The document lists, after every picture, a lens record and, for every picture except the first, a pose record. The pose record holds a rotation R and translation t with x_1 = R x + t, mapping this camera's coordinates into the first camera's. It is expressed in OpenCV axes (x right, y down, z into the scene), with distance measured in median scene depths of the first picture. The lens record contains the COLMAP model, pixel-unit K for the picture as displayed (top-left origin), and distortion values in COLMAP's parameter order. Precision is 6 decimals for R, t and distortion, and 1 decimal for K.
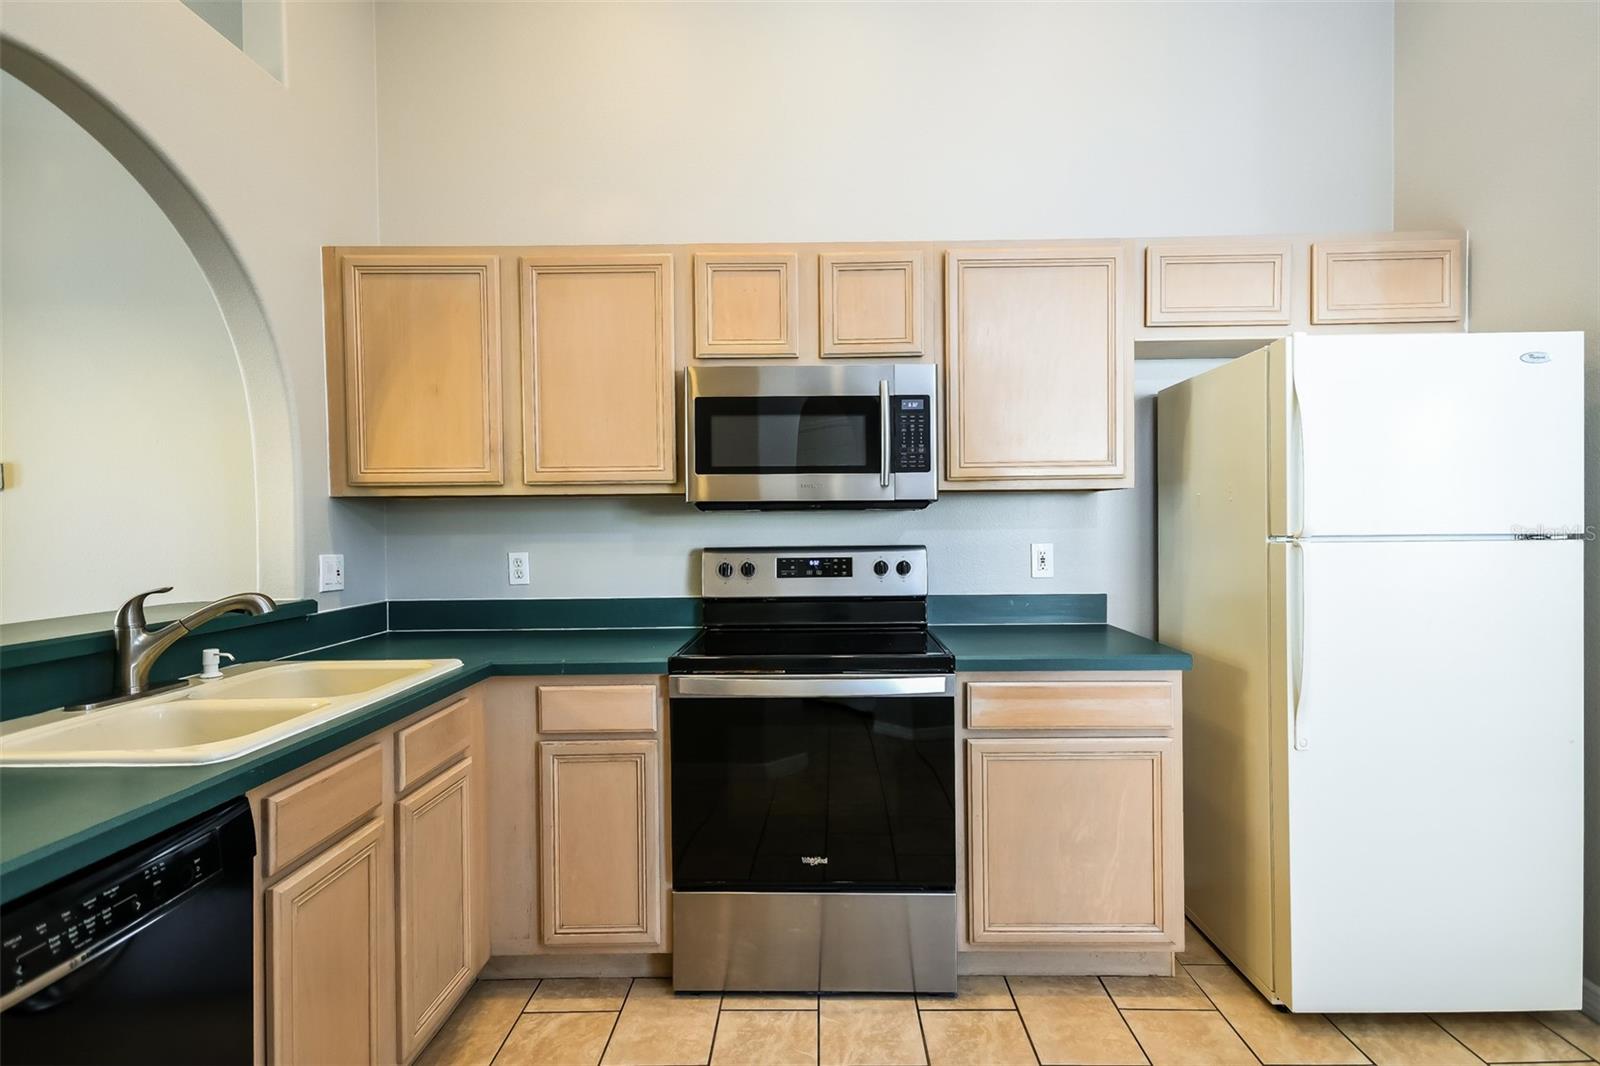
lens RADIAL K [[796.2, 0, 801.4], [0, 796.2, 532.2], [0, 0, 1]] dist [0.028945, 0.000295]
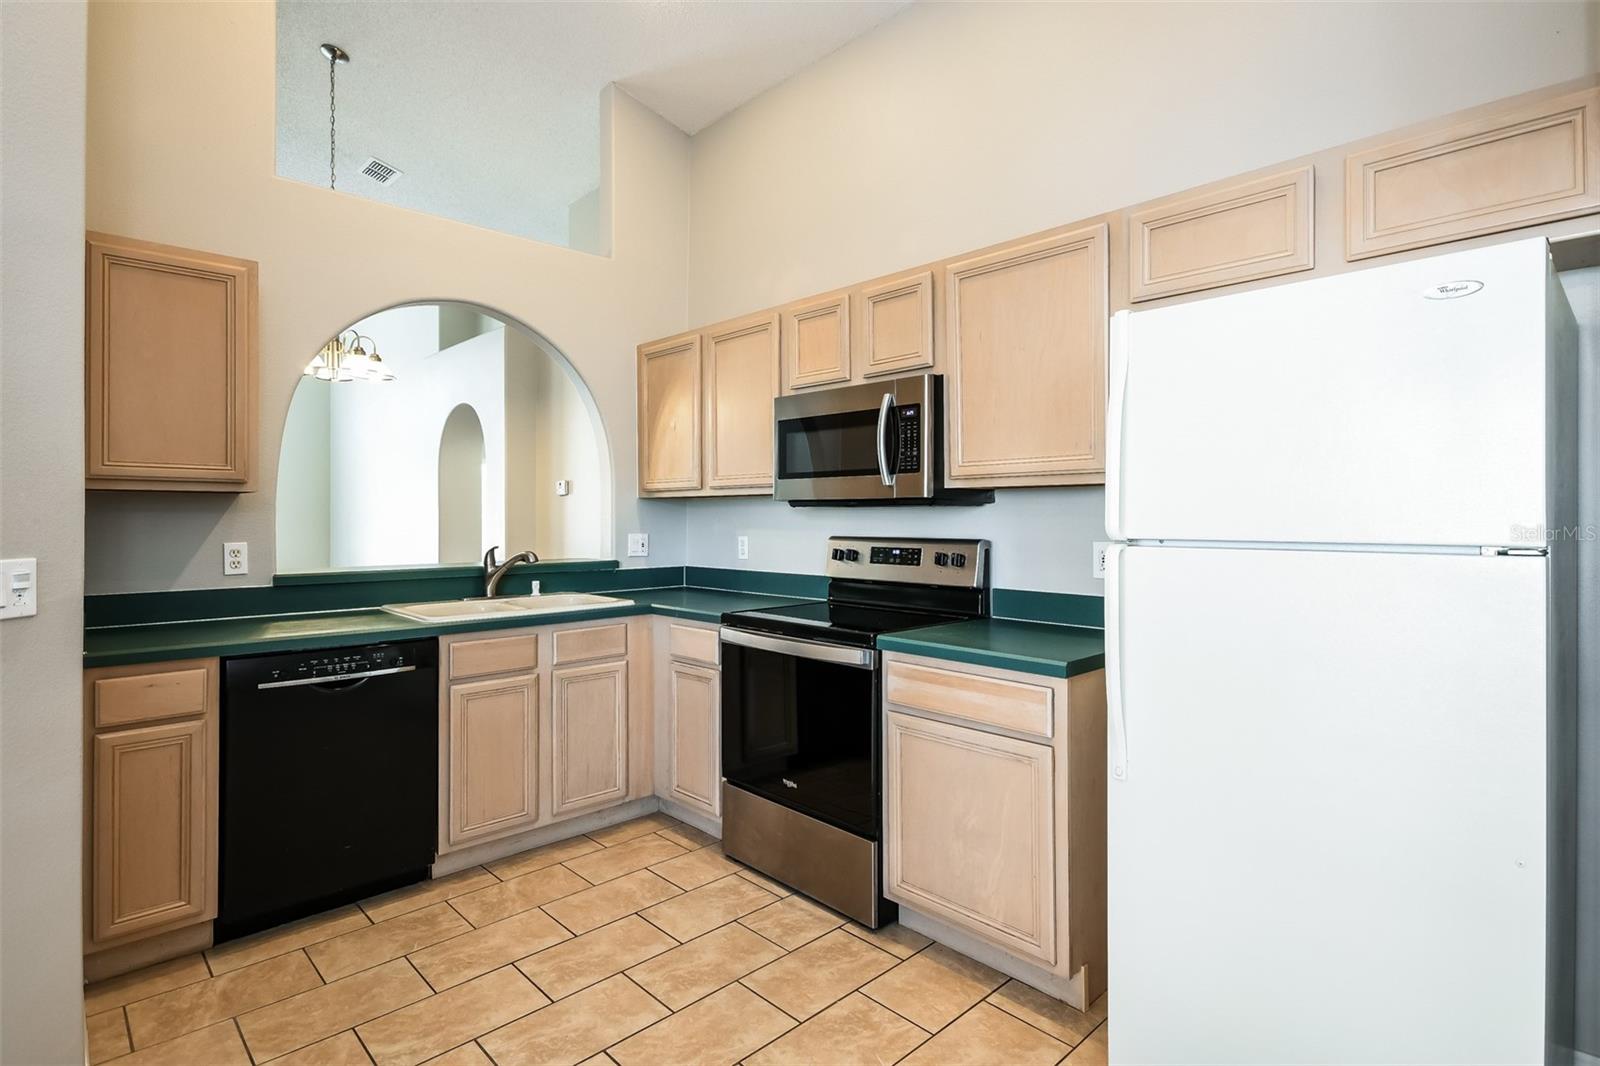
lens RADIAL K [[796.2, 0, 750.5], [0, 796.2, 510.3], [0, 0, 1]] dist [0.028945, 0.000295]
pose [[0.679626, 0.004170, -0.733547, 0.805981], [-0.013686, 0.999882, -0.006995, -0.012103], [0.733431, 0.014793, 0.679603, 0.075742]]
